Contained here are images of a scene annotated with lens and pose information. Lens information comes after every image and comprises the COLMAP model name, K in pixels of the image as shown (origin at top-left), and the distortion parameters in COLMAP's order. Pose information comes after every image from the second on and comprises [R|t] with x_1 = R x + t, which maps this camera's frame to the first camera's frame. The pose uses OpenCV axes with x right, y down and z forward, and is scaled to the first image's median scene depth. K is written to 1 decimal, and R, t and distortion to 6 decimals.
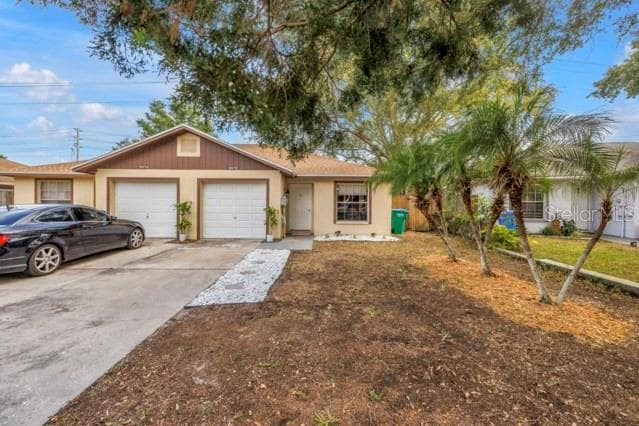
lens RADIAL K [[263.8, 0, 326.8], [0, 263.8, 203.0], [0, 0, 1]] dist [-0.001242, -0.000087]
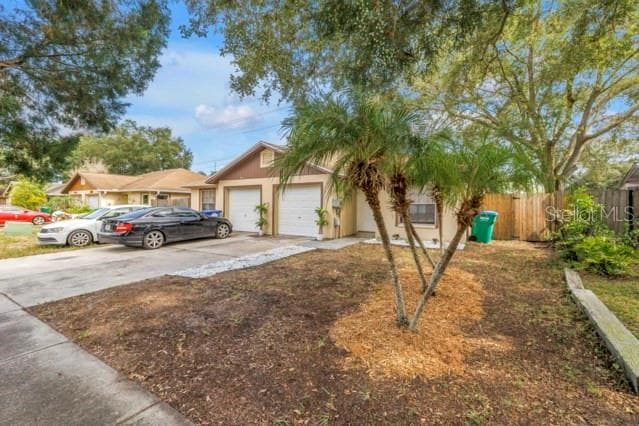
lens RADIAL K [[281.2, 0, 341.7], [0, 281.2, 200.8], [0, 0, 1]] dist [-0.001370, -0.000486]
pose [[0.854852, -0.010051, -0.518774, 0.450403], [0.004564, 0.999919, -0.011854, -0.002060], [0.518852, 0.007766, 0.854829, 0.056878]]
